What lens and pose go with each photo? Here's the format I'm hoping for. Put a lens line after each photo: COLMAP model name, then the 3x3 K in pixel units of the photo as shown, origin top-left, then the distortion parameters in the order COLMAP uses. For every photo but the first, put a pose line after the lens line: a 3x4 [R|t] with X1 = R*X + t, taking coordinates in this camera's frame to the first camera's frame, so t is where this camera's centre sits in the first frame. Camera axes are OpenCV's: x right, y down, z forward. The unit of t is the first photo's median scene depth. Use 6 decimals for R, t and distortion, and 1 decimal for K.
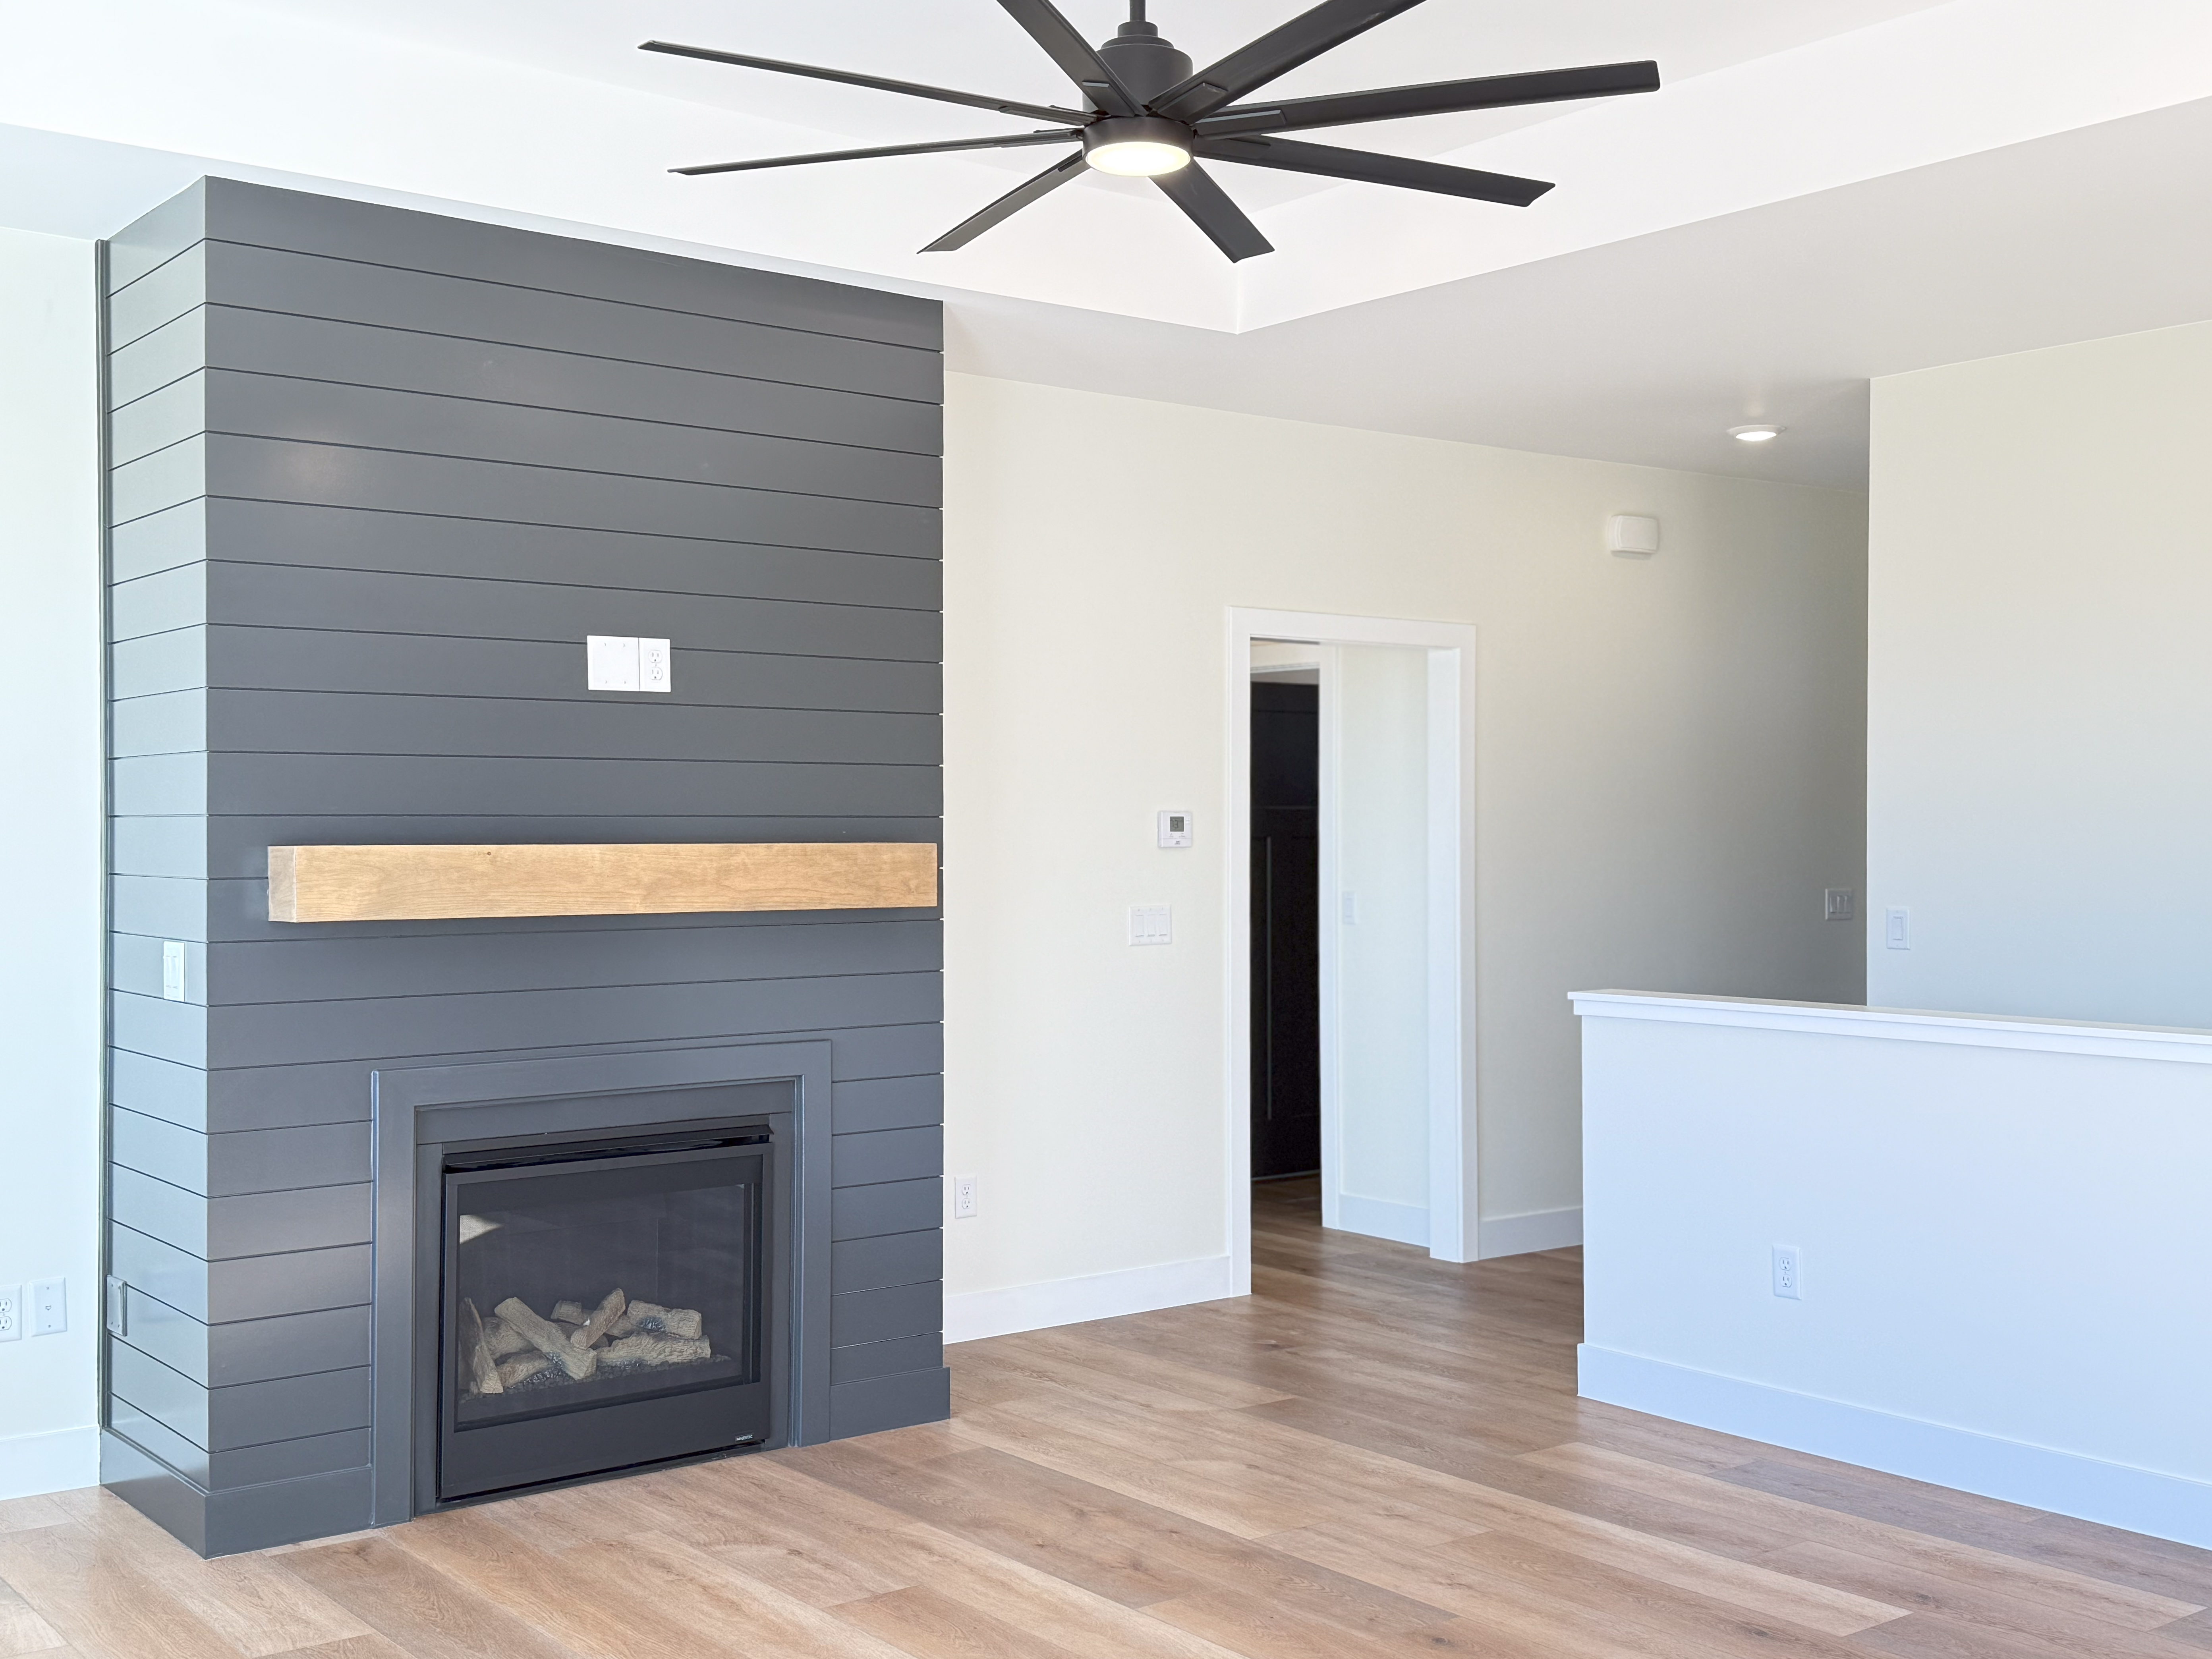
lens RADIAL K [[2379.7, 0, 1118.3], [0, 2379.7, 840.9], [0, 0, 1]] dist [0.183591, -0.432143]
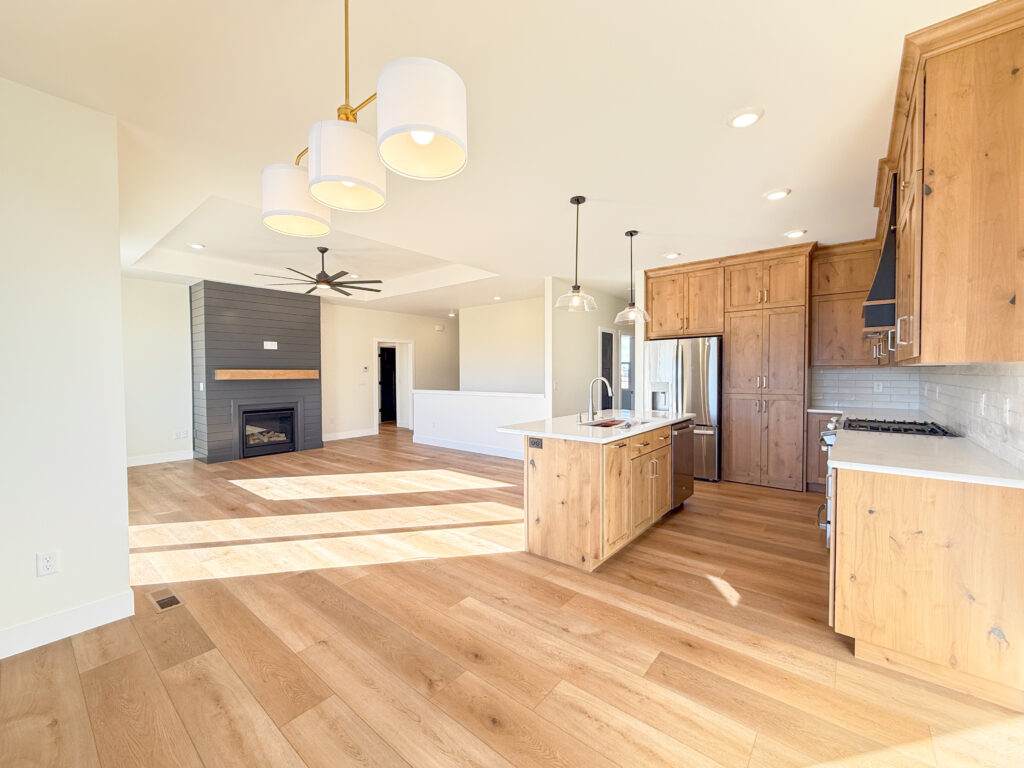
lens RADIAL K [[418.8, 0, 507.0], [0, 418.8, 383.5], [0, 0, 1]] dist [-0.000233, 0.000175]
pose [[0.978167, -0.006945, 0.207703, 0.238237], [0.002451, 0.999757, 0.021887, 0.016685], [-0.207805, -0.020900, 0.977947, -0.411355]]
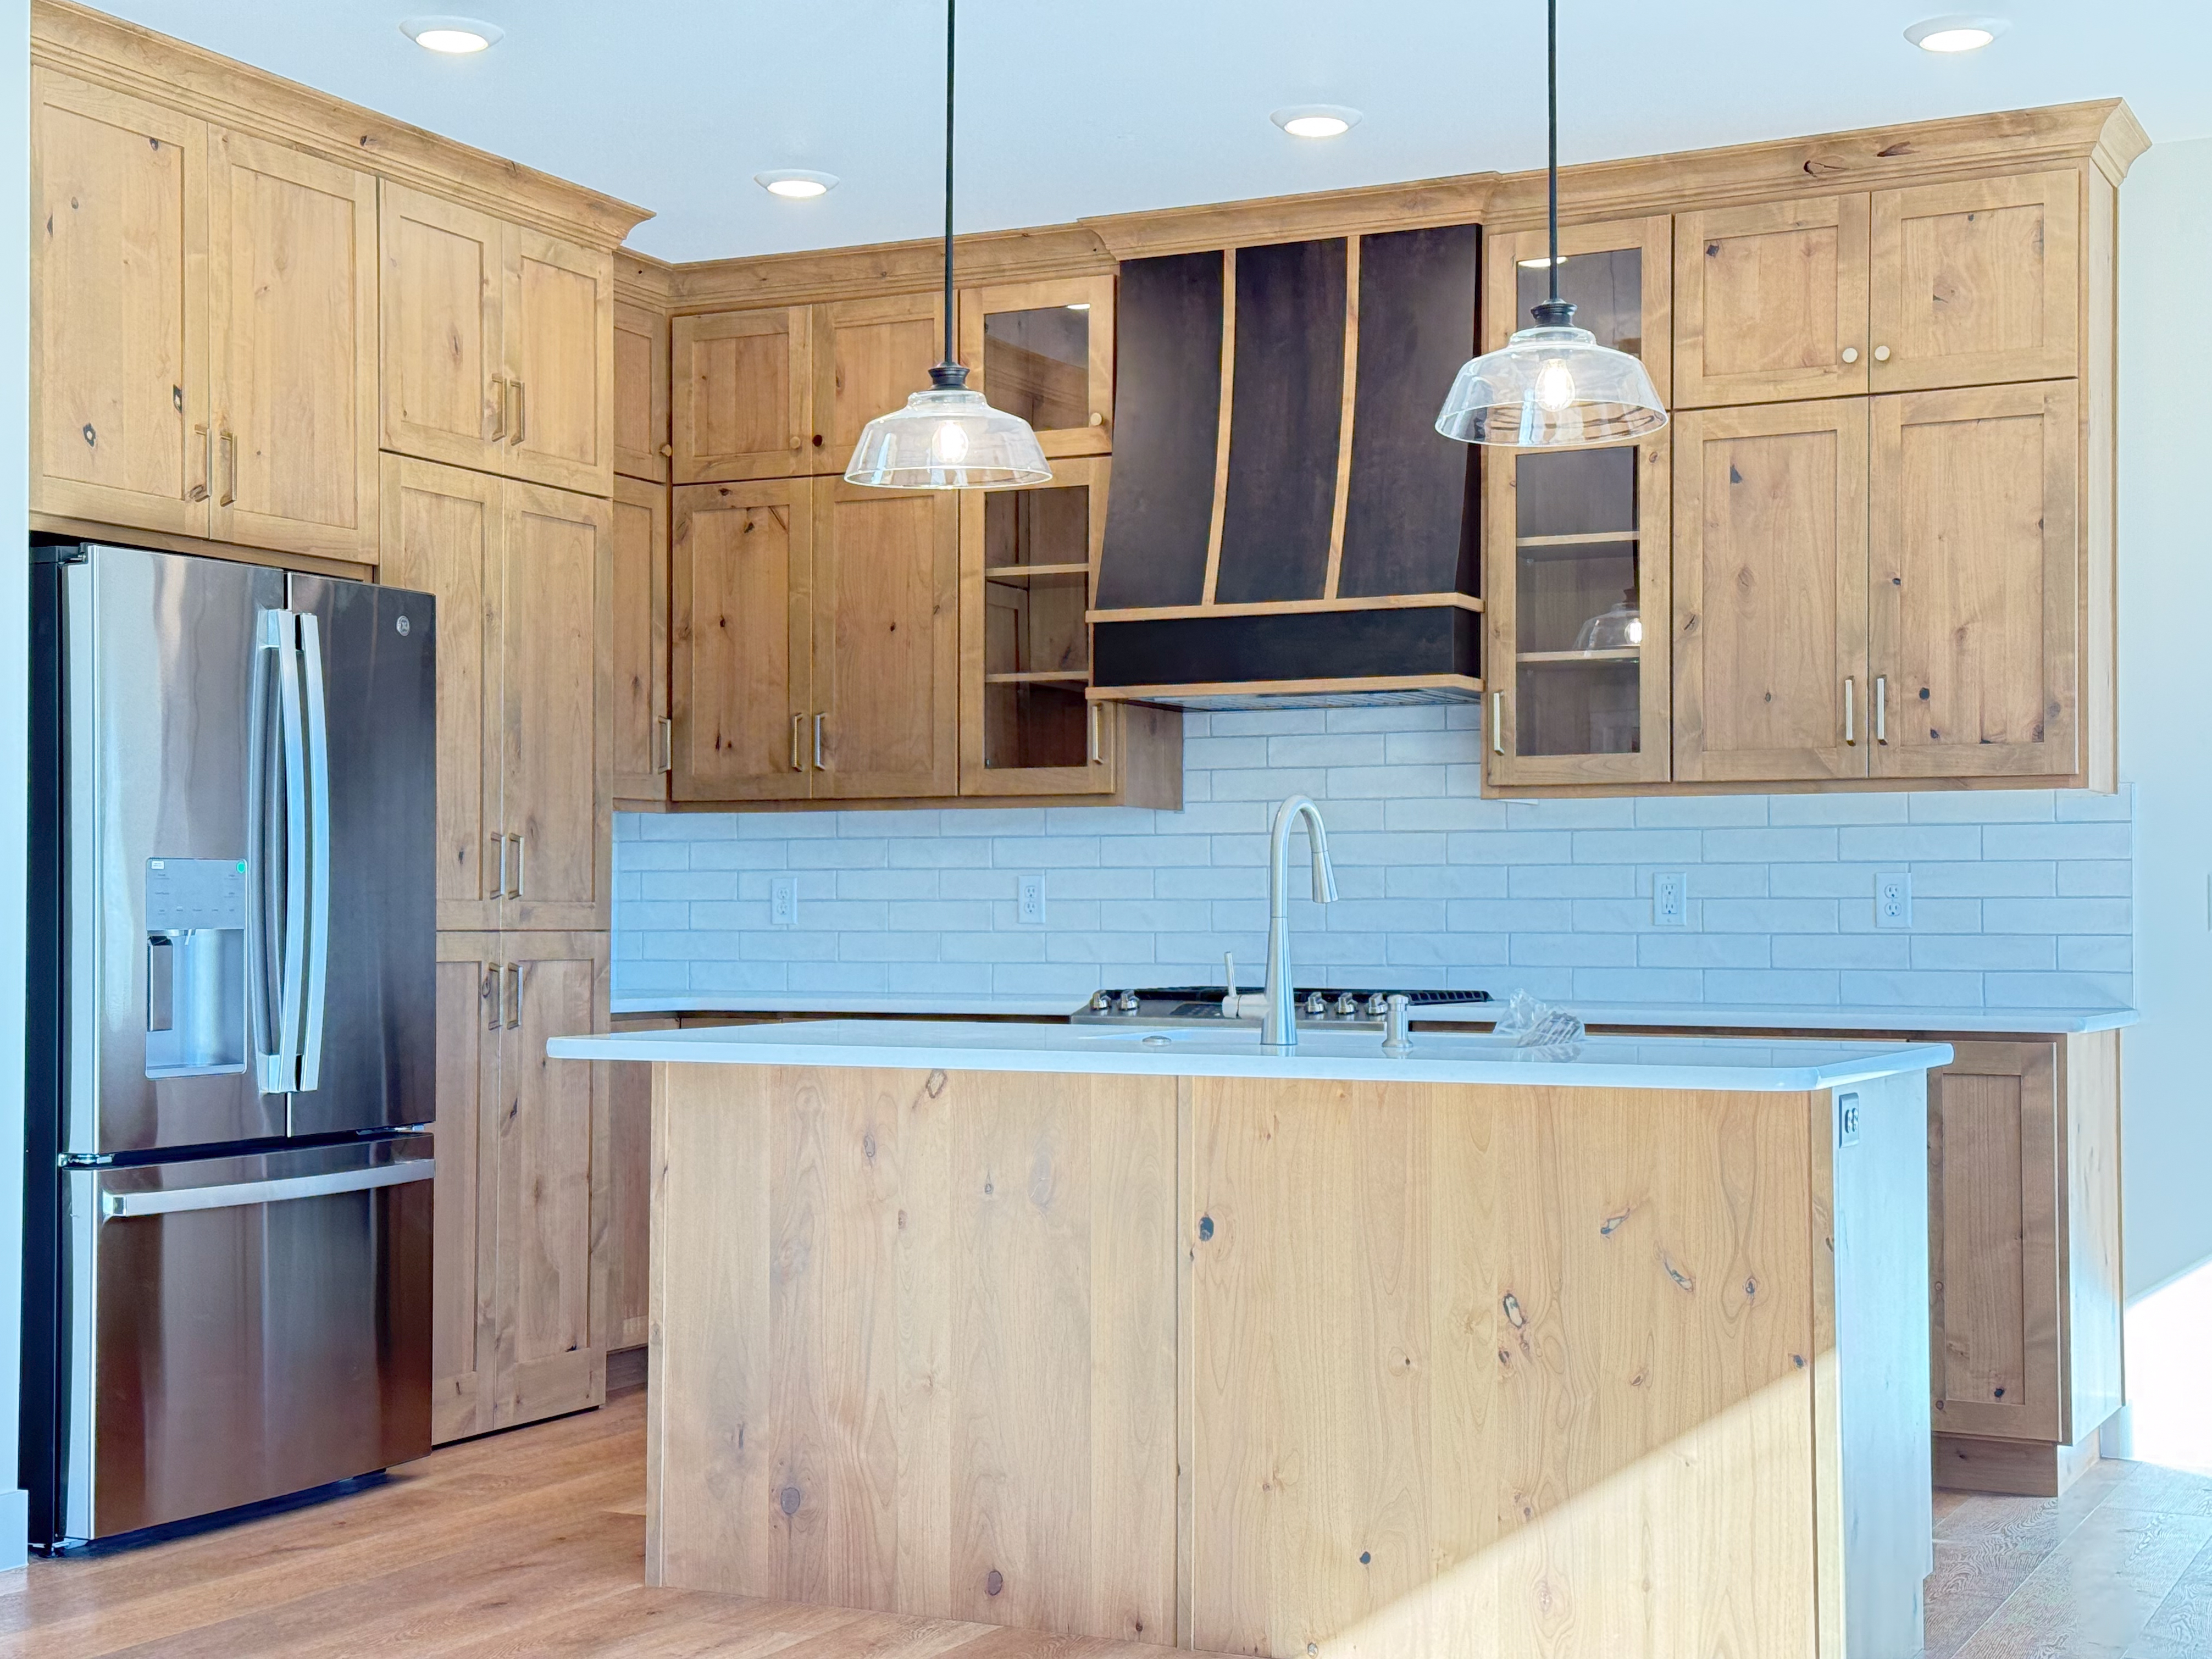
lens RADIAL K [[3083.0, 0, 1106.0], [0, 3083.0, 829.5], [0, 0, 1]] dist [0.154057, -0.004660]
pose [[-0.427001, 0.030589, 0.903734, -0.266939], [0.000508, 0.999436, -0.033588, 0.062334], [-0.904251, -0.013883, -0.426775, 0.673084]]
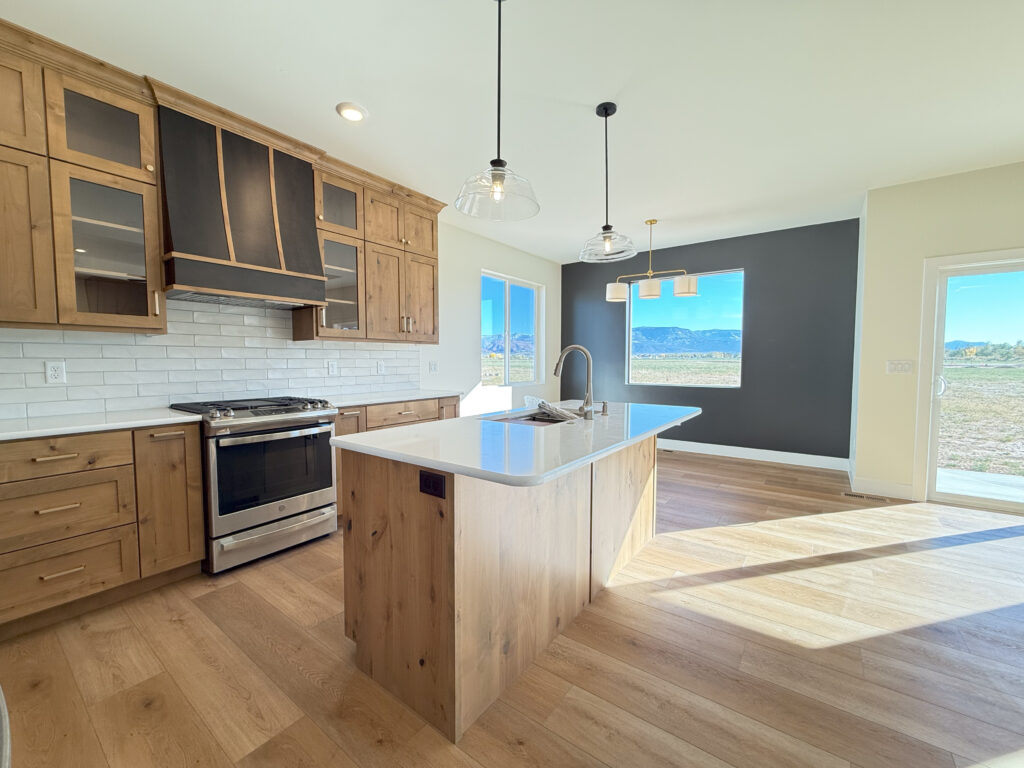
lens RADIAL K [[418.8, 0, 507.0], [0, 418.8, 383.5], [0, 0, 1]] dist [-0.000233, 0.000175]
pose [[-0.965664, 0.018578, -0.259128, 0.708052], [0.003482, 0.998276, 0.058594, 0.034639], [0.259769, 0.055680, -0.964064, 0.624471]]
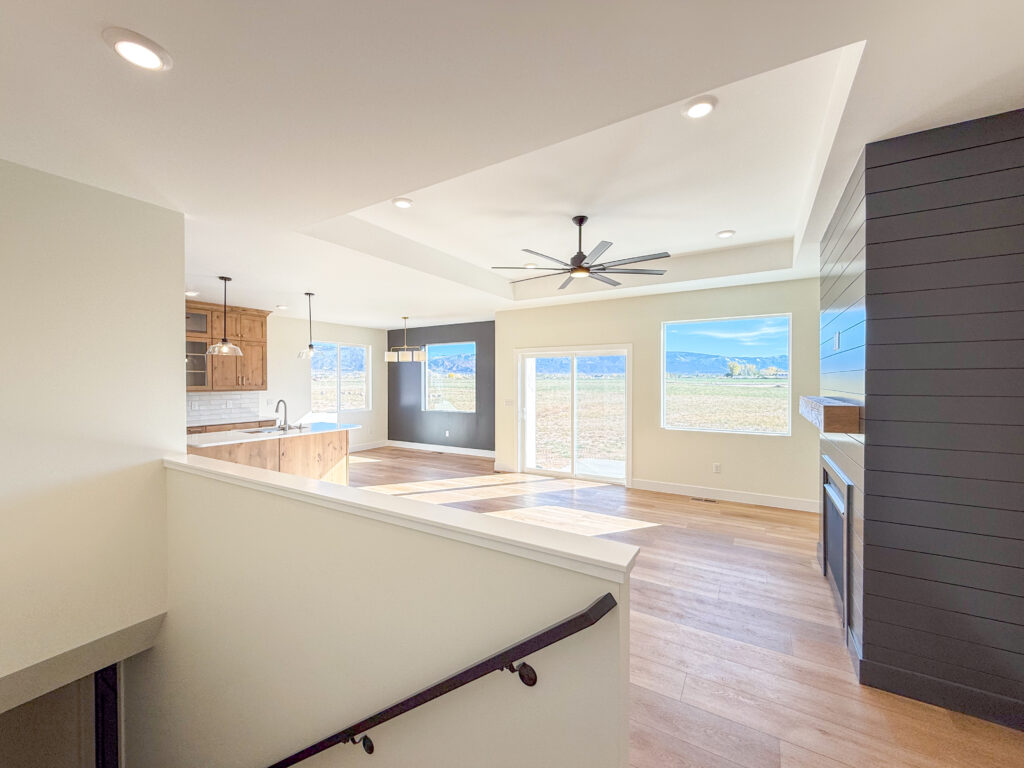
lens RADIAL K [[409.4, 0, 508.3], [0, 409.4, 384.3], [0, 0, 1]] dist [-0.002433, -0.000024]
pose [[-0.934550, 0.007776, -0.355748, 0.373345], [0.002984, 0.999897, 0.014019, -0.028029], [0.355820, 0.012040, -0.934477, 1.340165]]
